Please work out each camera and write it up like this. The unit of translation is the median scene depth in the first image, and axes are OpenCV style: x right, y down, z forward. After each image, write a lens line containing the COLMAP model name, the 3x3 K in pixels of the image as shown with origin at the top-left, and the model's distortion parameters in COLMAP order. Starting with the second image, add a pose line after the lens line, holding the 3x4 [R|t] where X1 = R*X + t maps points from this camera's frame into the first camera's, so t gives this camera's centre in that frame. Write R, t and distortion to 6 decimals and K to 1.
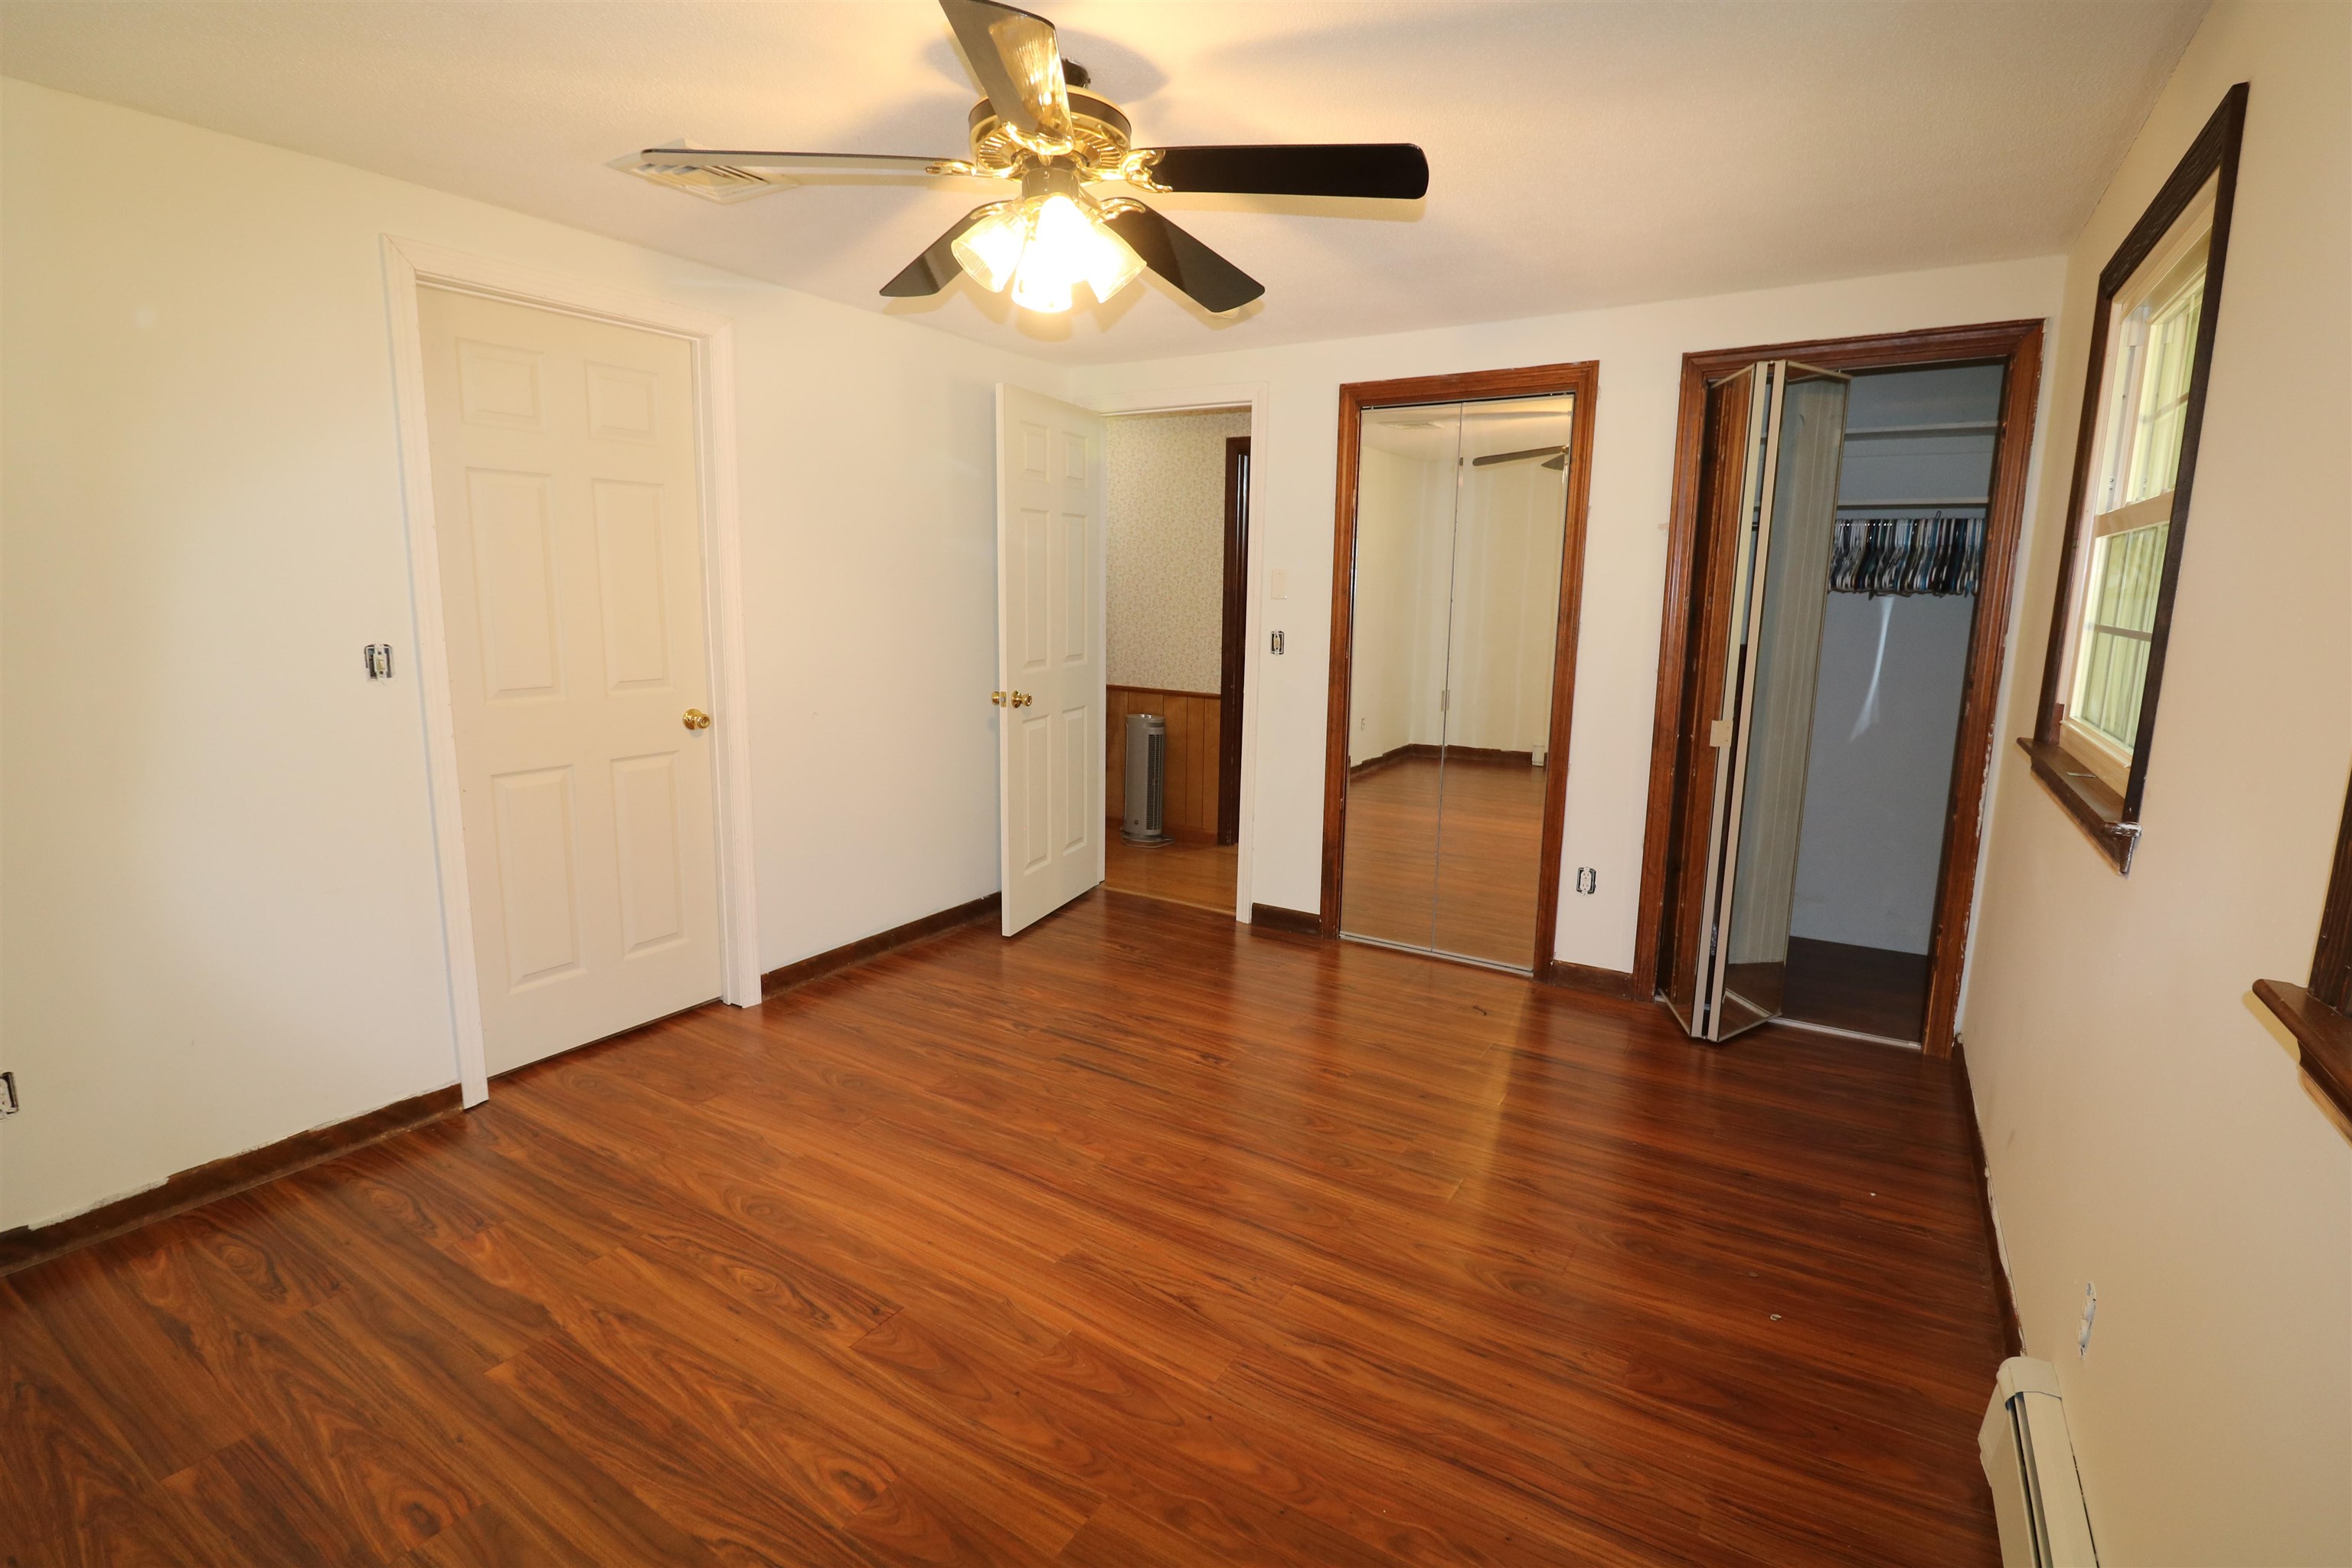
lens RADIAL K [[1081.5, 0, 1182.5], [0, 1081.5, 765.2], [0, 0, 1]] dist [-0.008785, -0.004167]
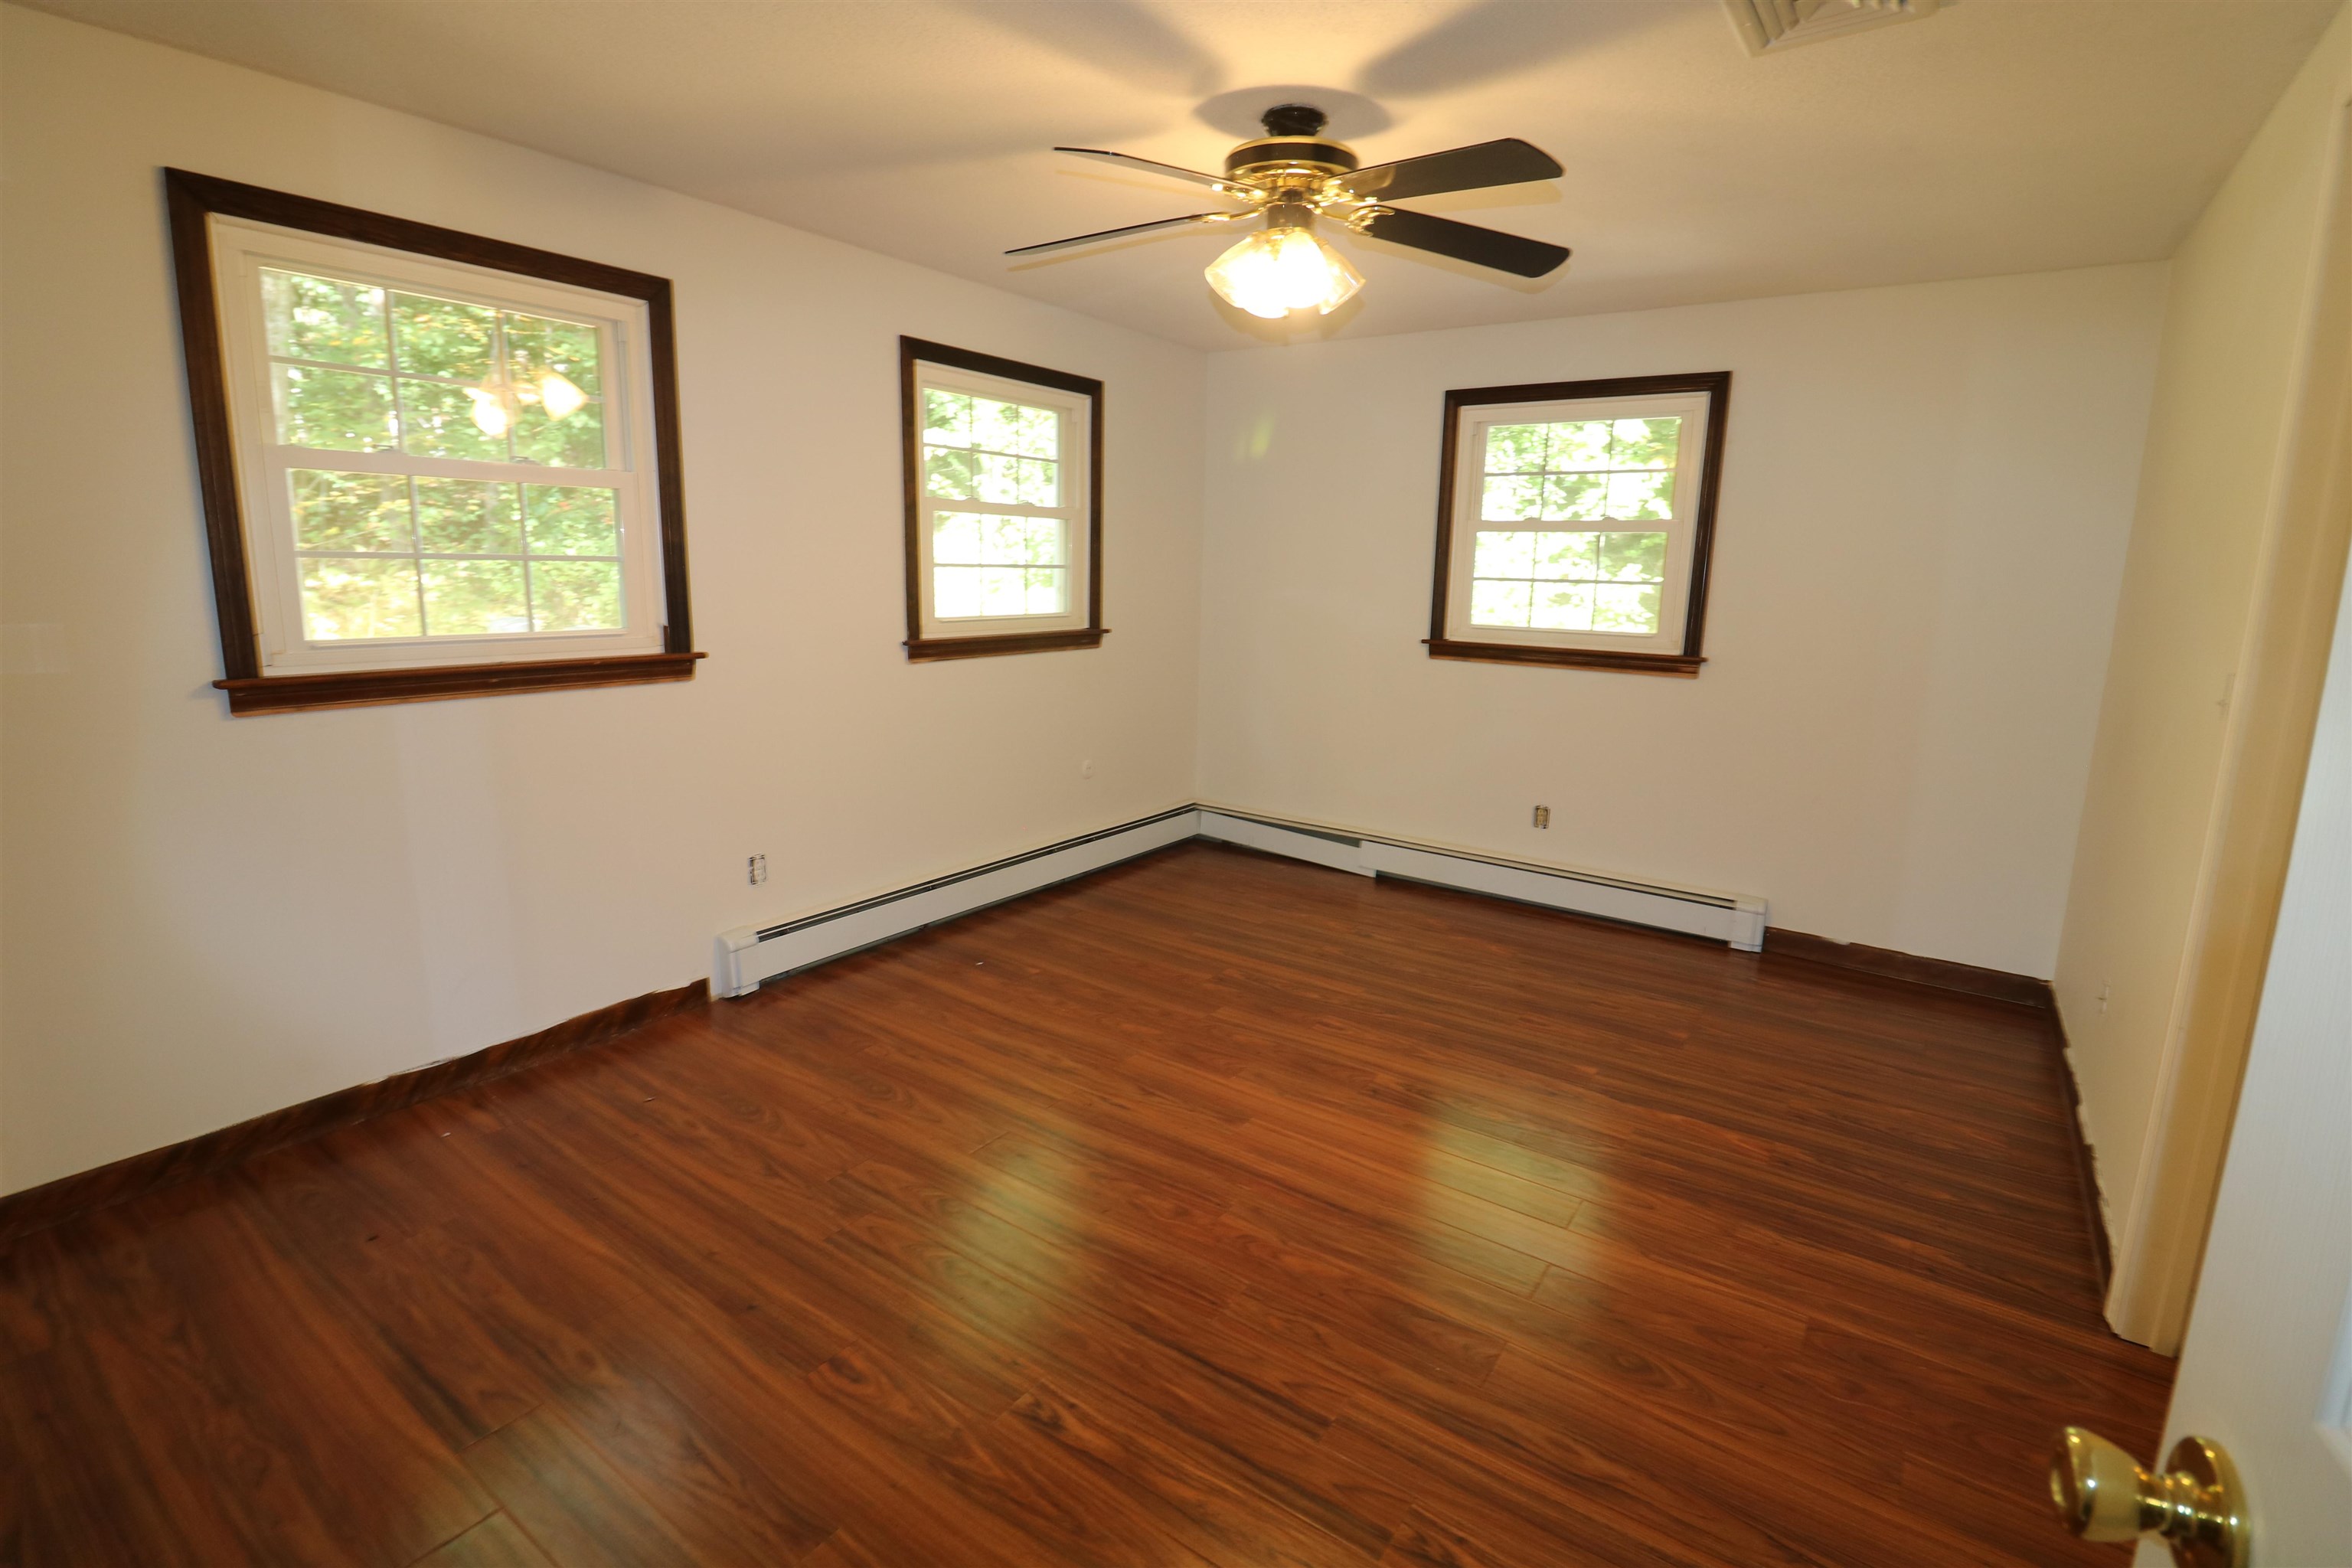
lens RADIAL K [[1081.5, 0, 1174.3], [0, 1081.5, 765.4], [0, 0, 1]] dist [-0.008785, -0.004167]
pose [[-0.997632, -0.049407, 0.047846, -0.066367], [-0.029604, 0.936403, 0.349676, -0.311764], [-0.062080, 0.347432, -0.935648, 1.898434]]
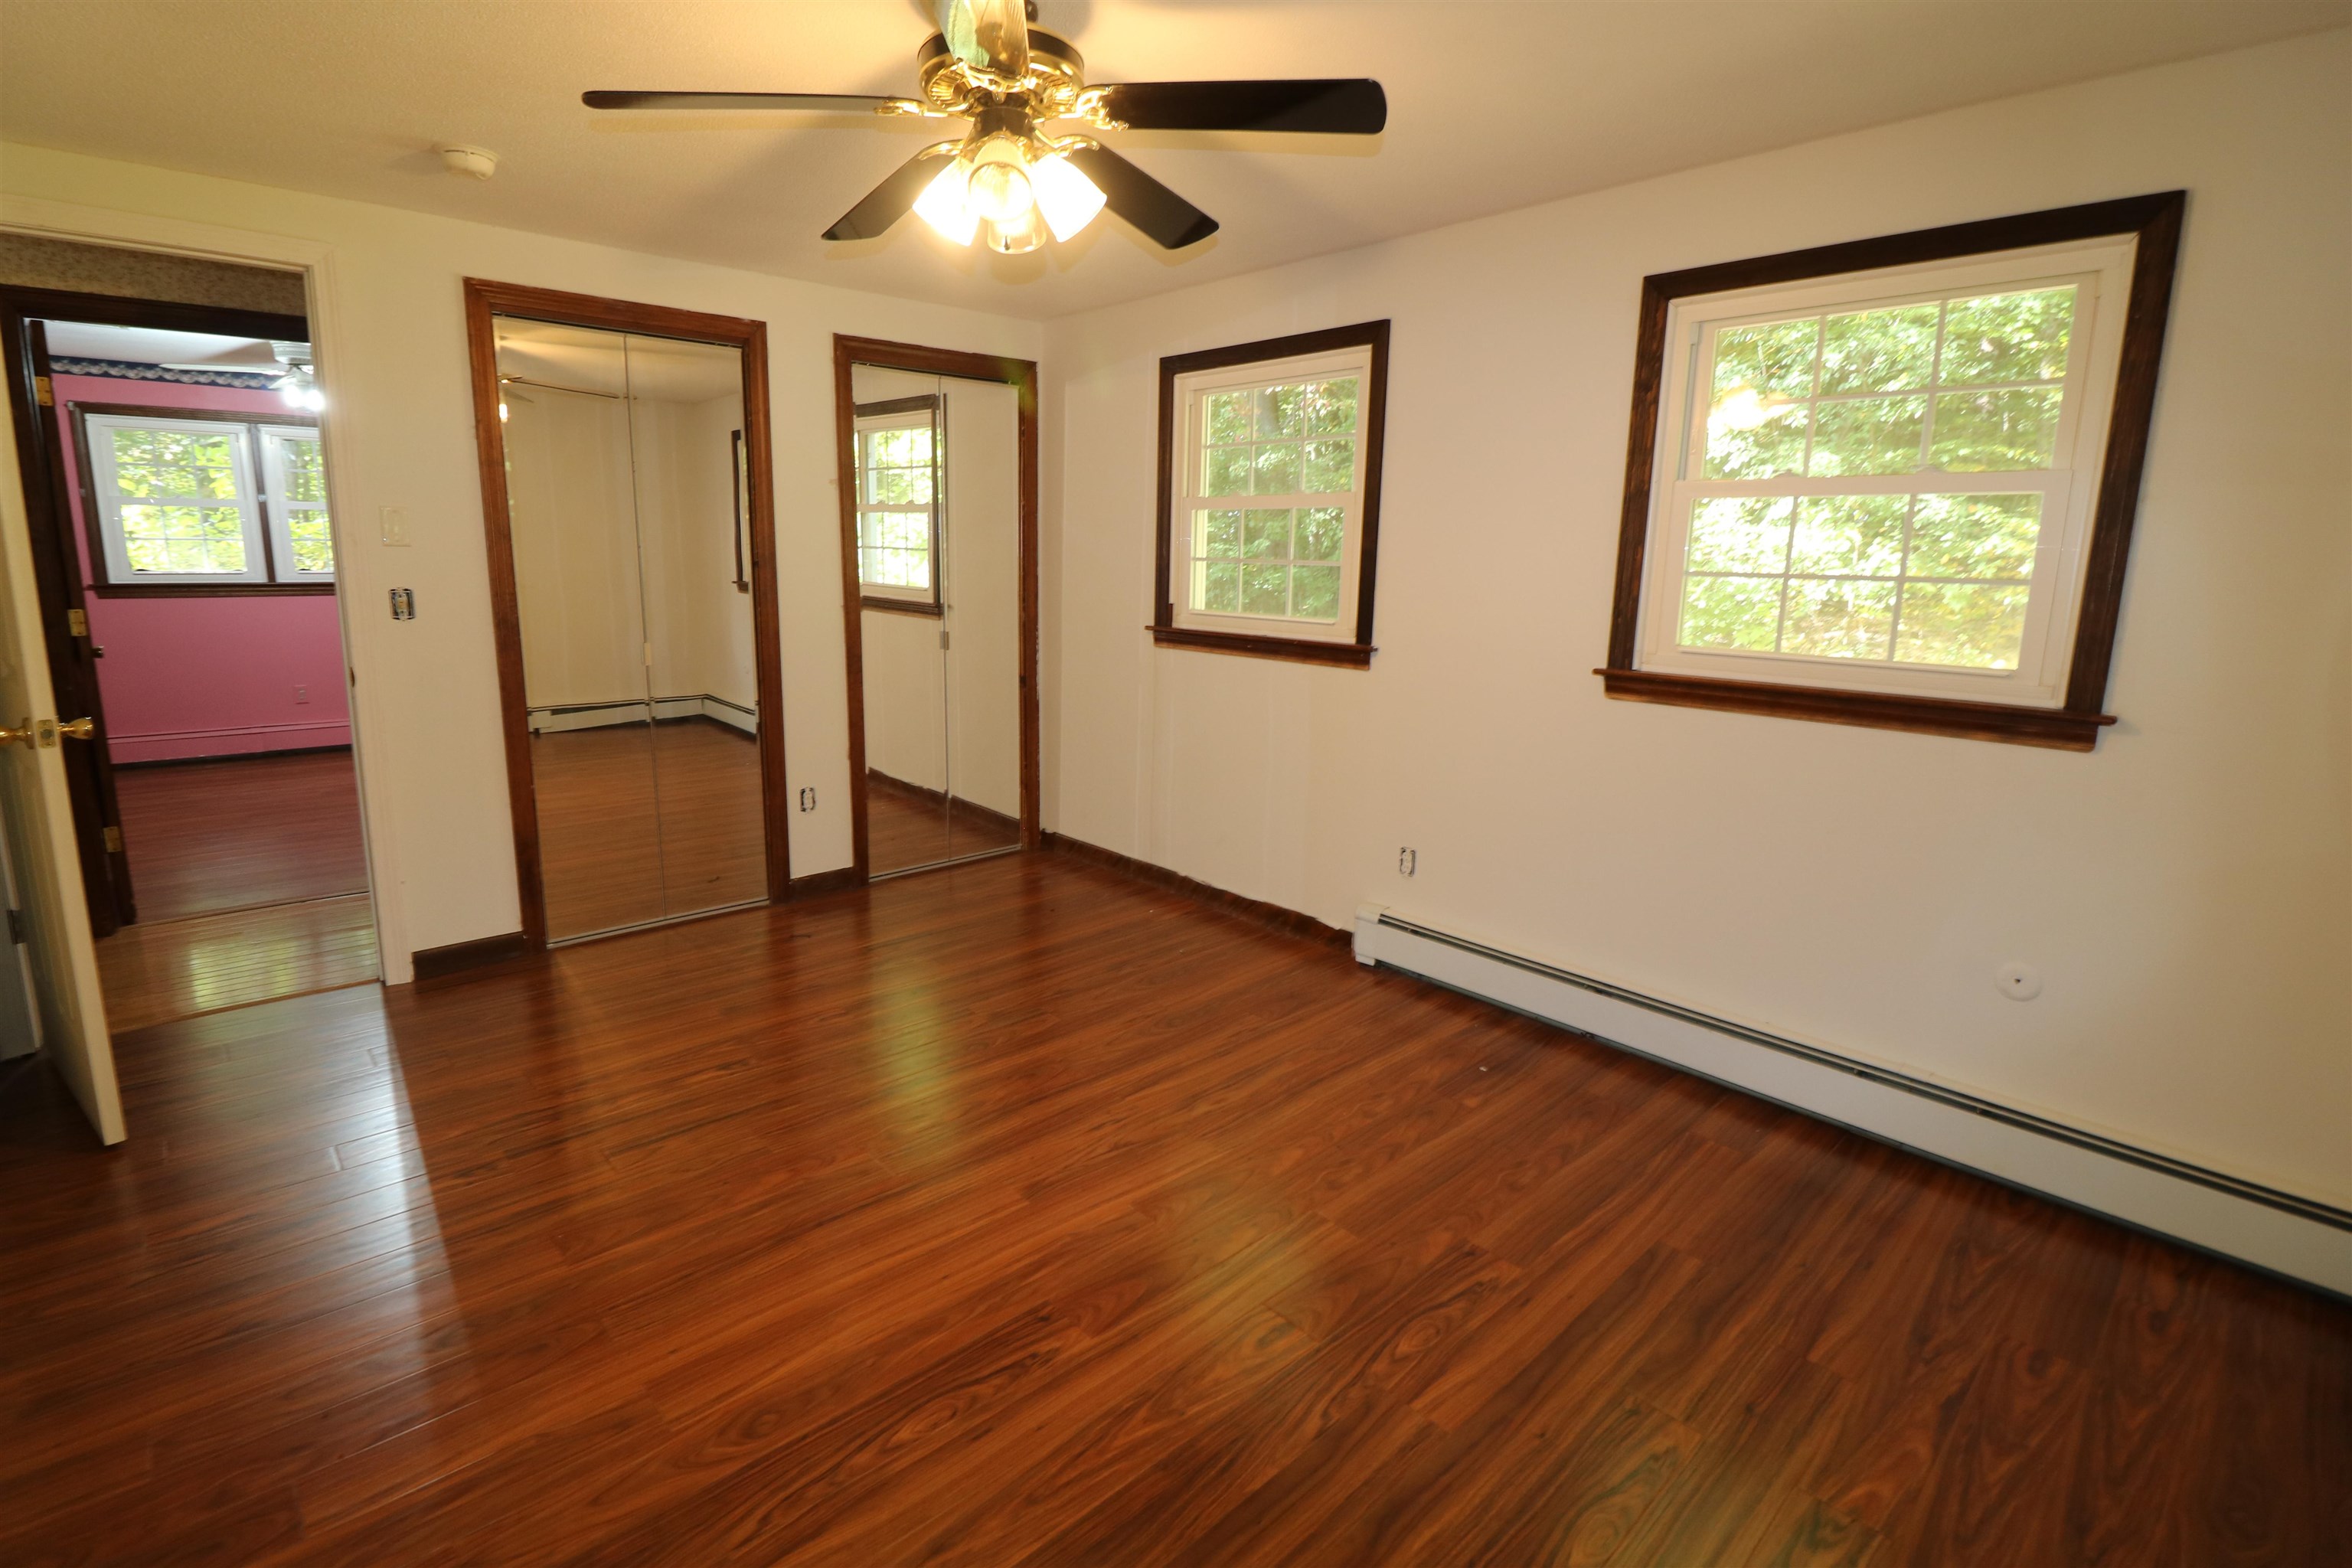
lens RADIAL K [[1081.5, 0, 1174.6], [0, 1081.5, 762.5], [0, 0, 1]] dist [-0.008785, -0.004167]
pose [[0.260856, -0.194027, 0.945678, -0.918617], [0.146931, 0.976161, 0.159752, -0.083804], [-0.954131, 0.097277, 0.283147, 0.512141]]
